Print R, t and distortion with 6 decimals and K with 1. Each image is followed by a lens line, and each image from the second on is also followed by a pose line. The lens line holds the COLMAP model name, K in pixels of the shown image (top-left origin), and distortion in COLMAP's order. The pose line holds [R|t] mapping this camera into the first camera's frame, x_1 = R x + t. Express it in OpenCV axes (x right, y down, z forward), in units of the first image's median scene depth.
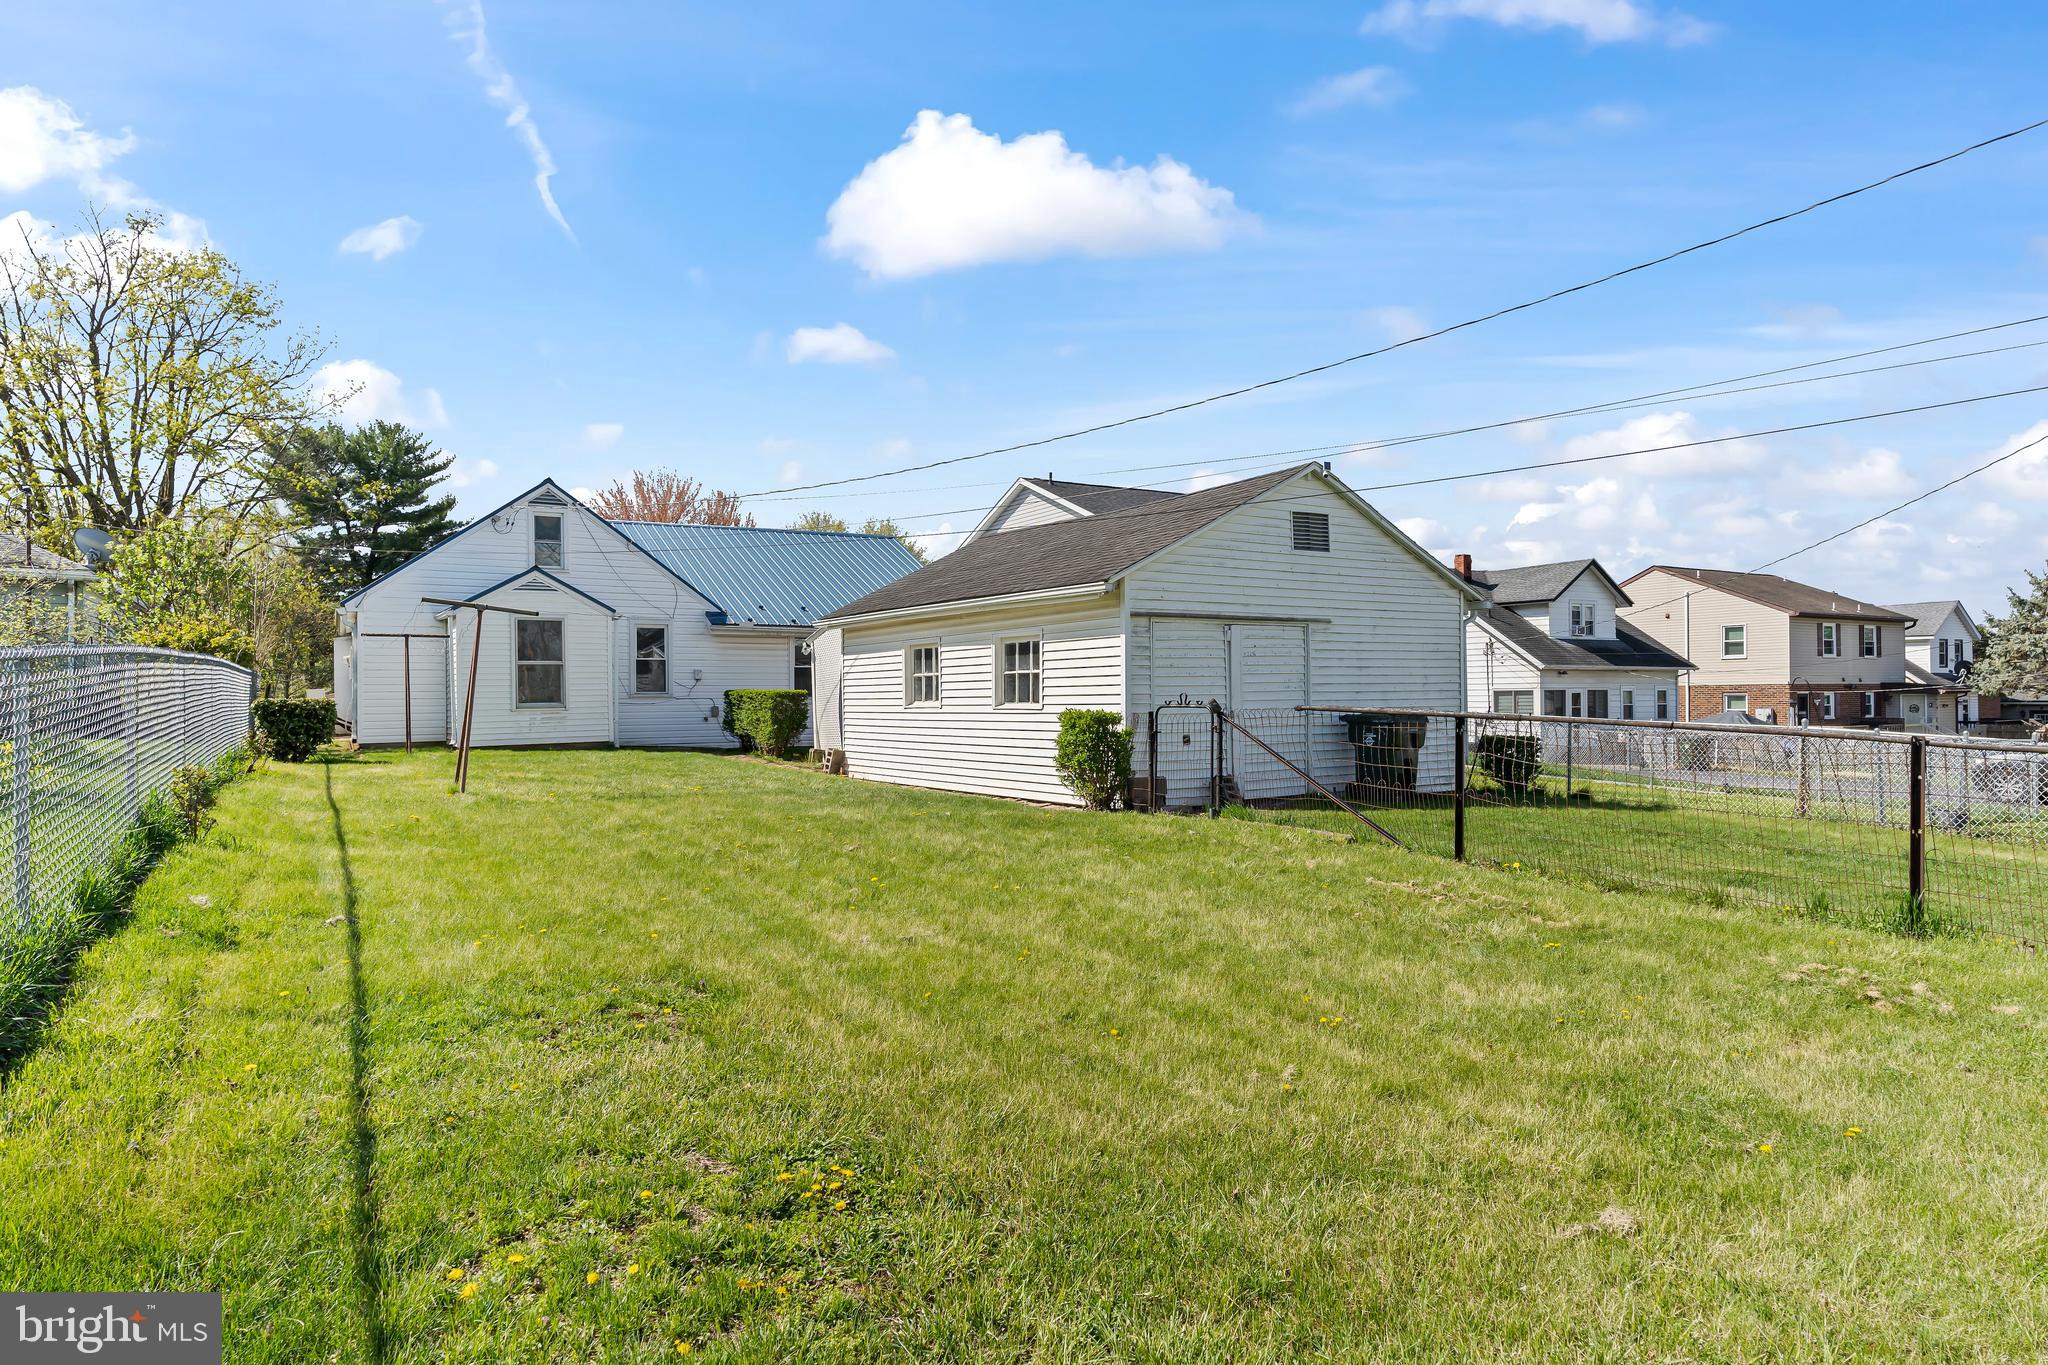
lens RADIAL K [[1120.0, 0, 1021.8], [0, 1120.0, 687.7], [0, 0, 1]] dist [0.000943, -0.000271]
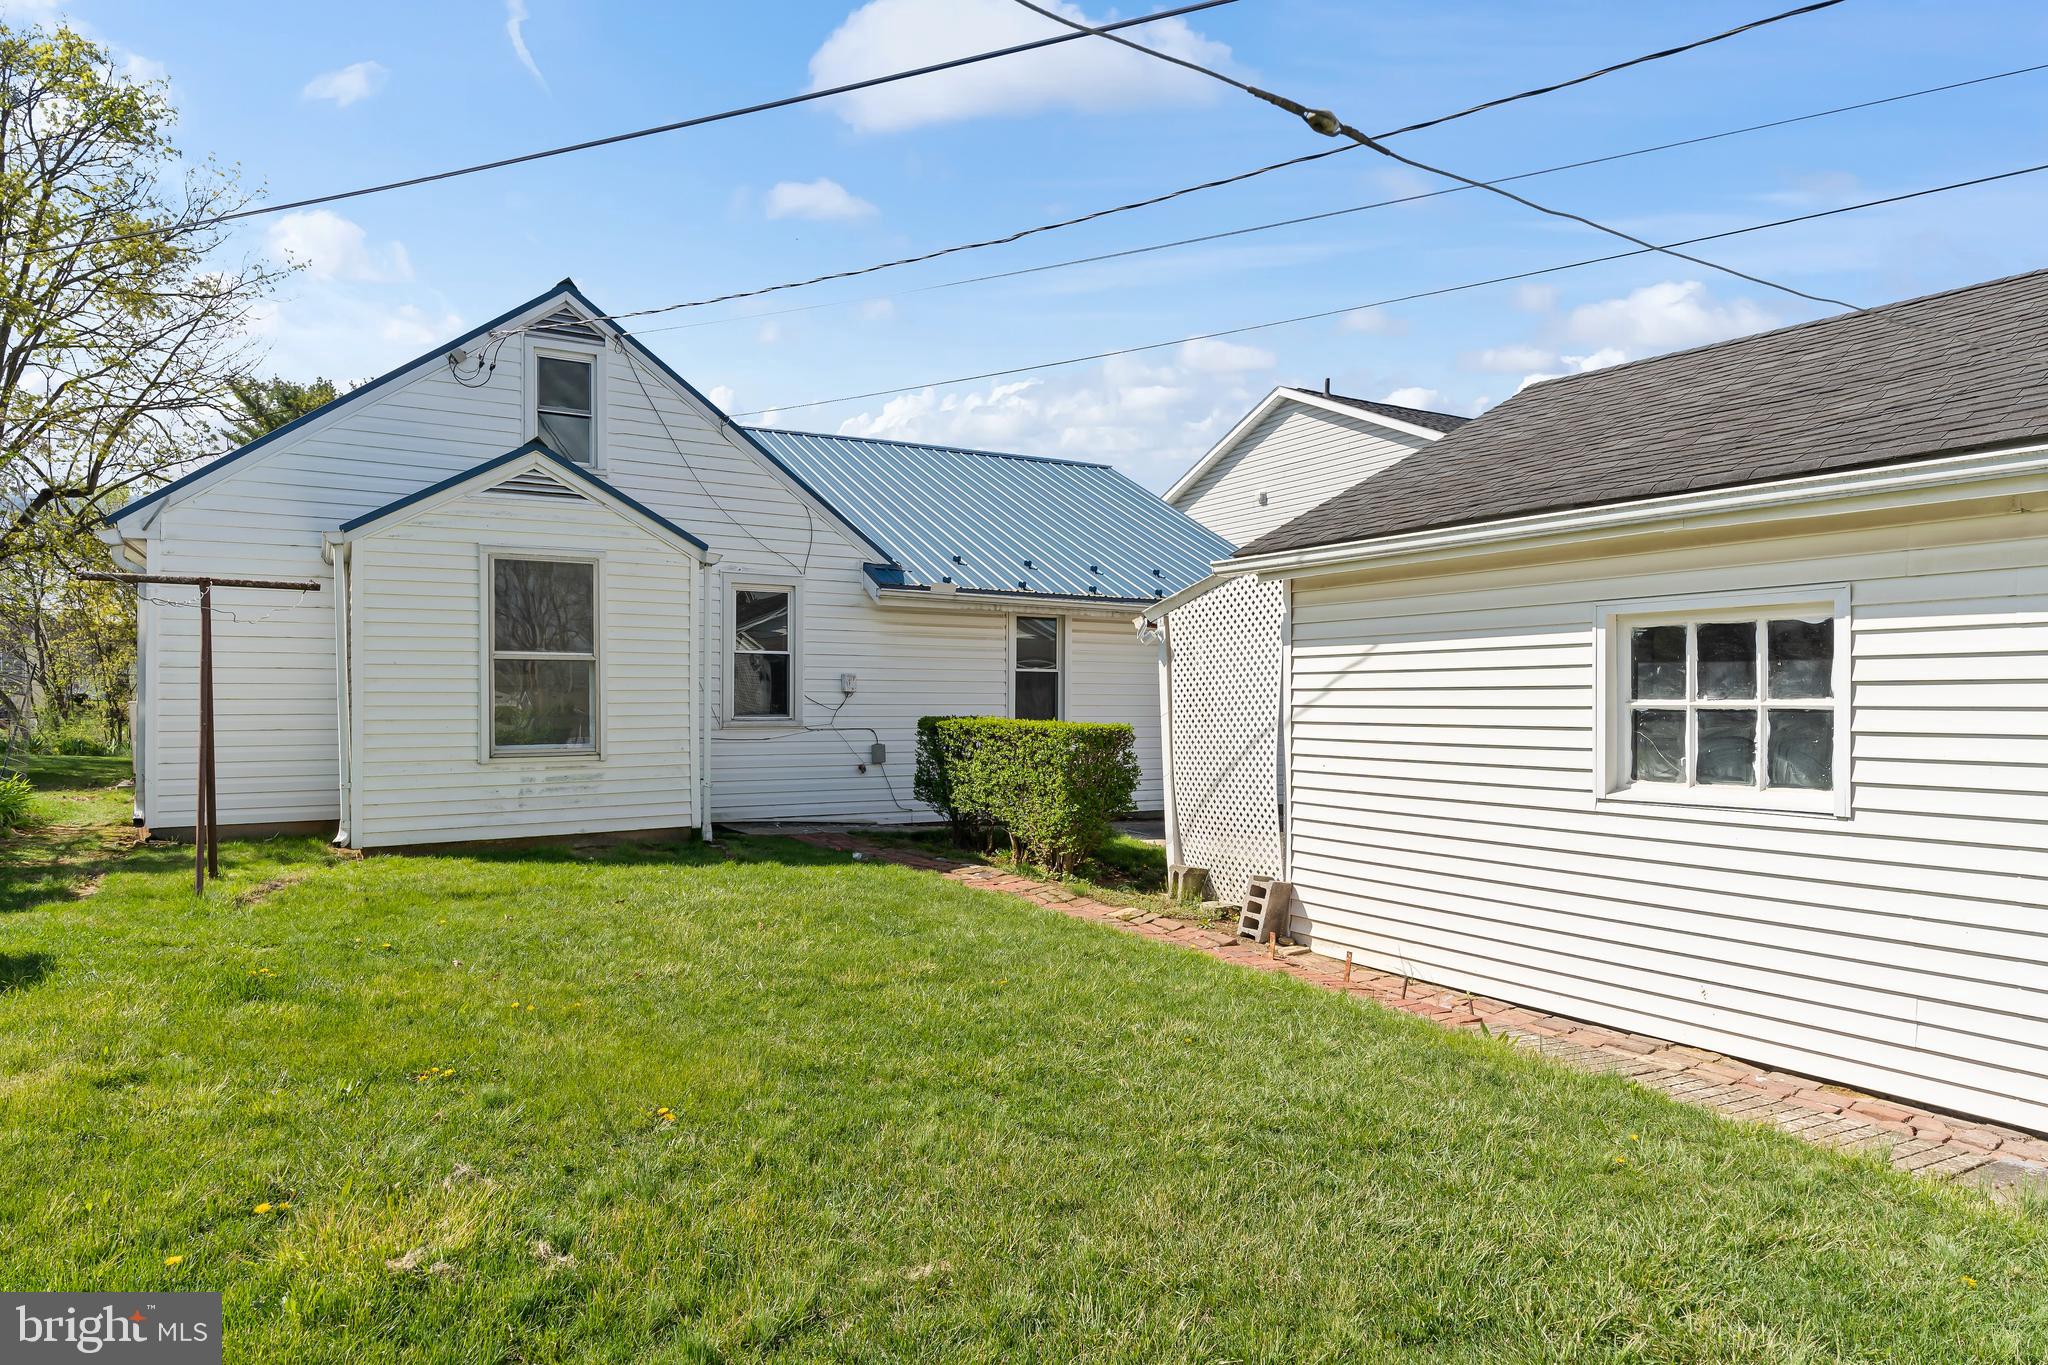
lens RADIAL K [[1120.0, 0, 1025.8], [0, 1120.0, 684.8], [0, 0, 1]] dist [0.000943, -0.000271]
pose [[0.999863, 0.012539, -0.010760, -0.227273], [-0.012585, 0.999912, -0.004227, -0.010981], [0.010706, 0.004361, 0.999933, 0.542415]]
